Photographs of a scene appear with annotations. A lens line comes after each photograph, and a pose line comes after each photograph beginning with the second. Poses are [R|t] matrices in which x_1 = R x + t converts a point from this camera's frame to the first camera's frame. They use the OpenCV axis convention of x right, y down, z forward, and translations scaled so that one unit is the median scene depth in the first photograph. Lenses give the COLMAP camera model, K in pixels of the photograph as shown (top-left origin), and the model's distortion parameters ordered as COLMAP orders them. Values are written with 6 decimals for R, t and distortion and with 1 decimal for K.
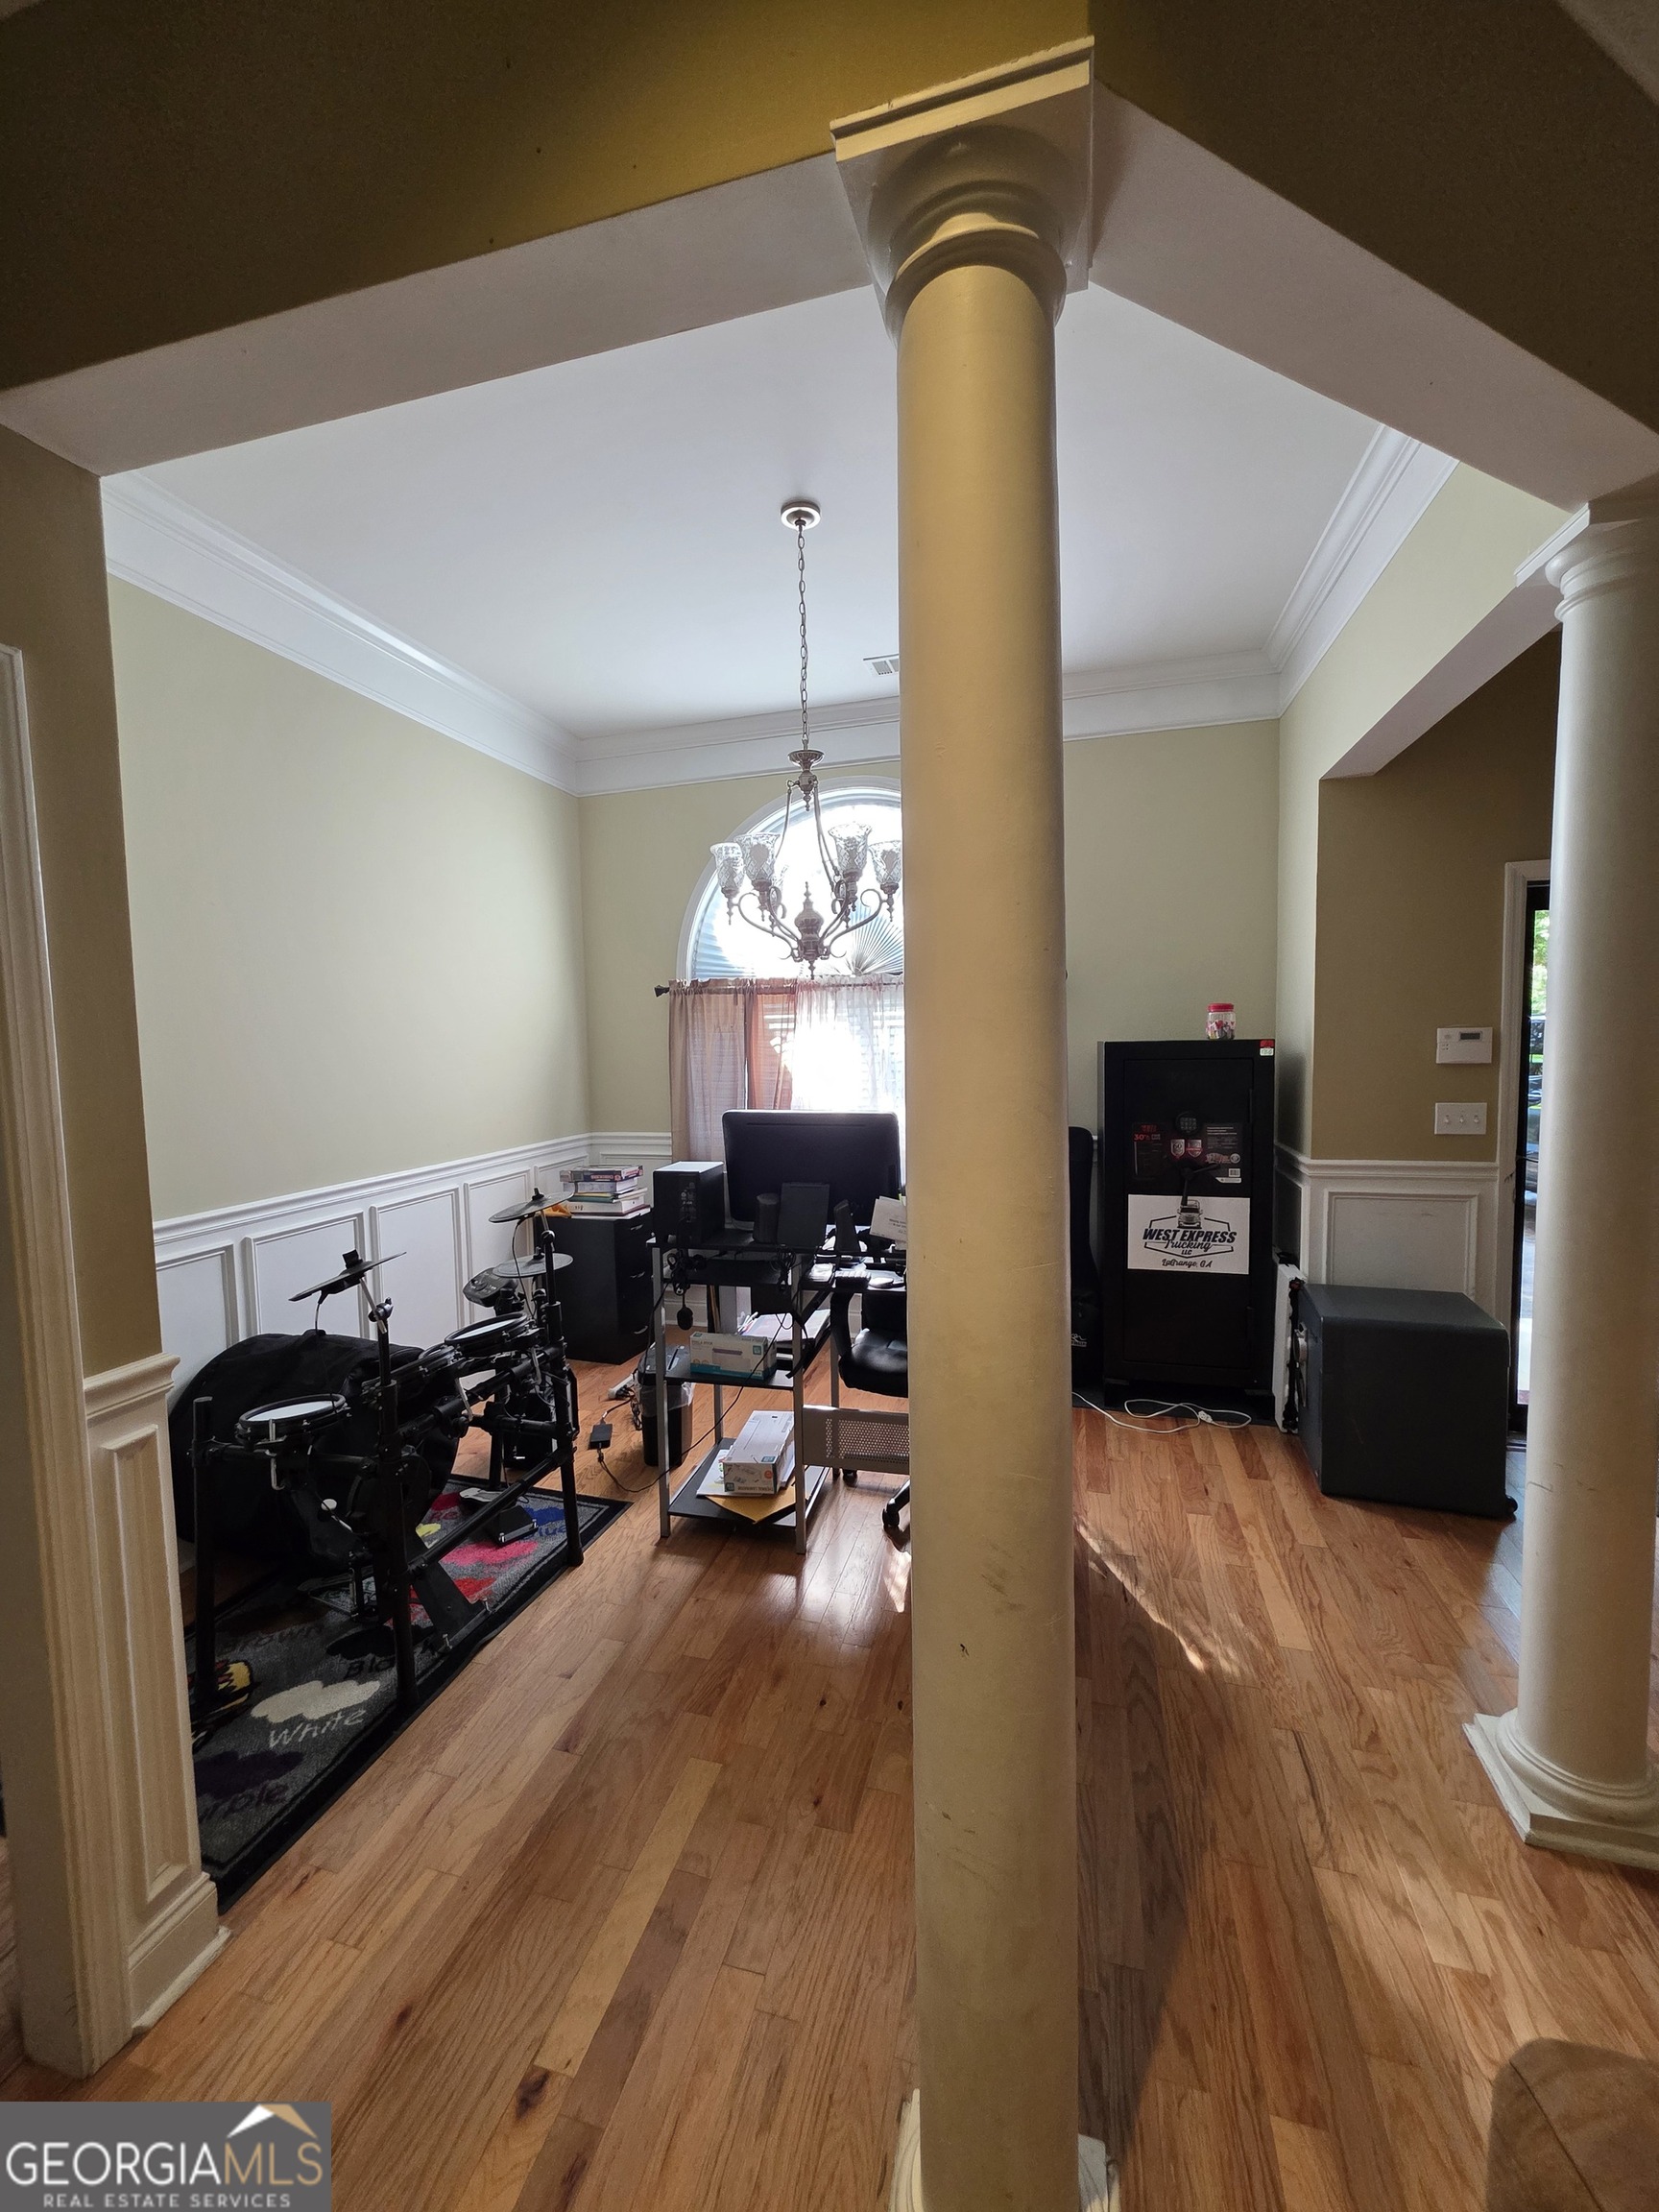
lens RADIAL K [[885.2, 0, 828.3], [0, 885.2, 1097.6], [0, 0, 1]] dist [-0.001111, 0.000616]
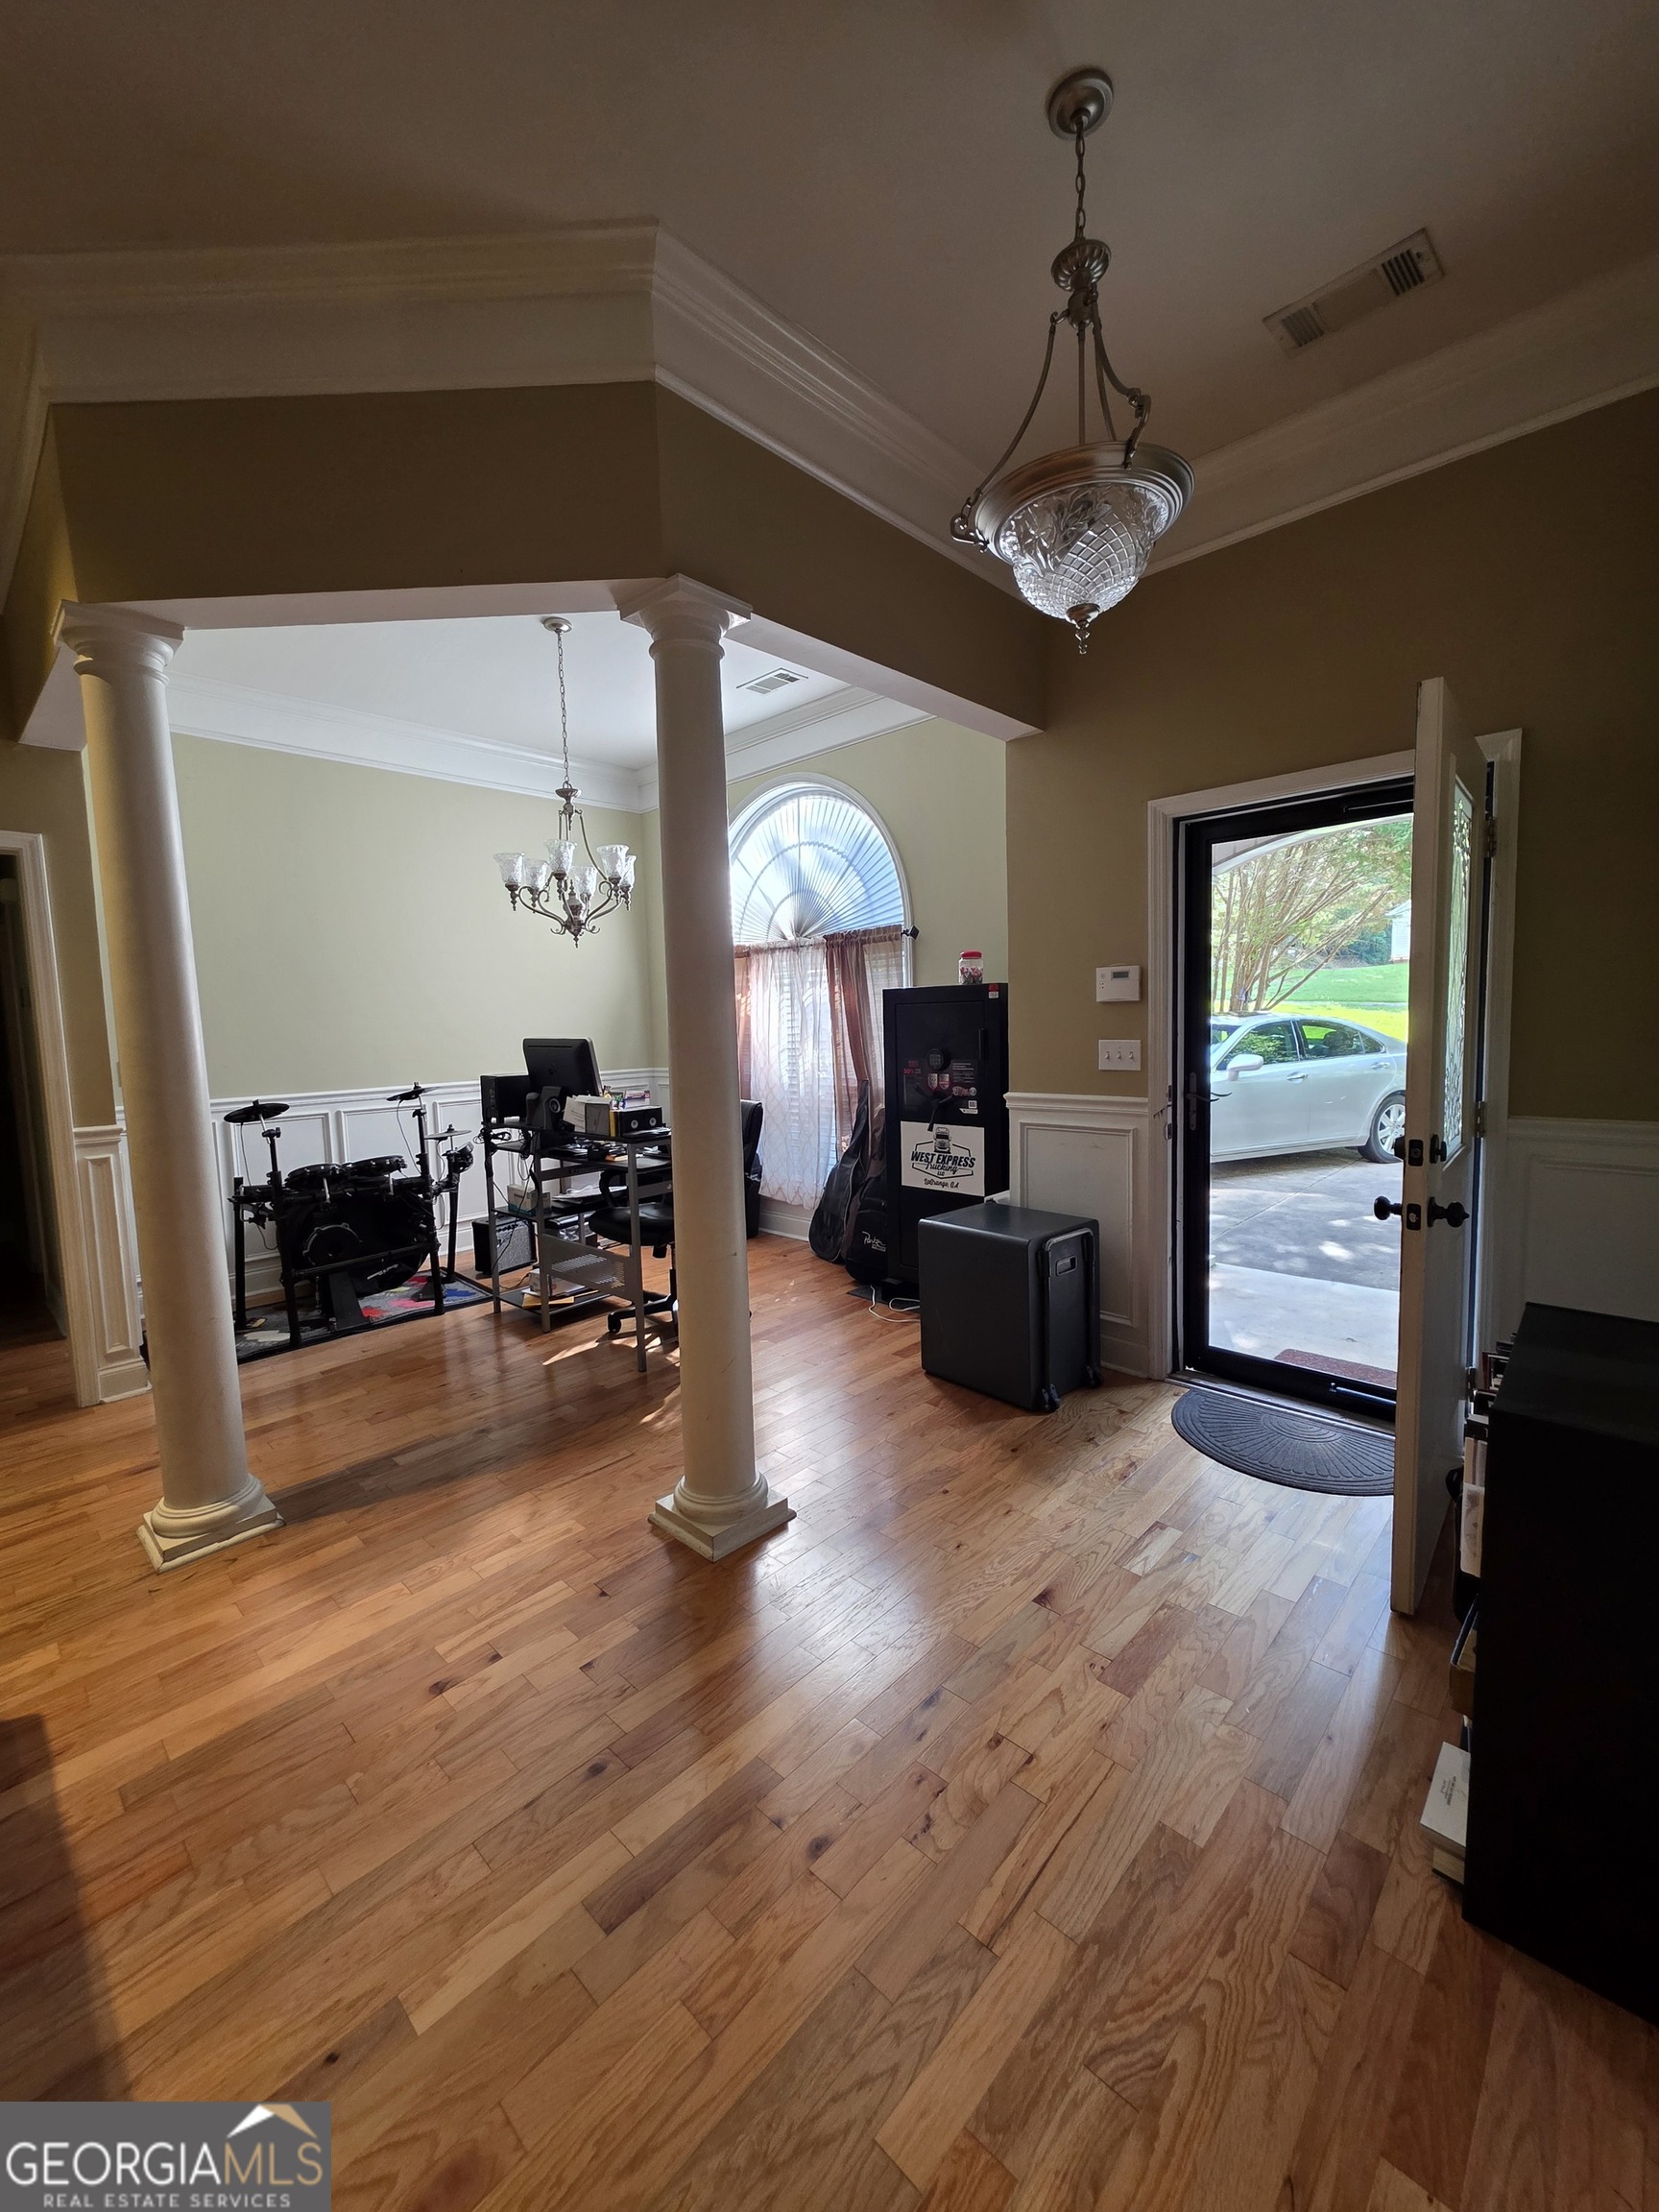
lens RADIAL K [[885.2, 0, 828.3], [0, 885.2, 1097.6], [0, 0, 1]] dist [-0.001111, 0.000616]
pose [[0.880947, 0.036907, -0.471773, 0.822568], [-0.020587, 0.998999, 0.039708, 0.035699], [0.472767, -0.025268, 0.880825, -0.066155]]
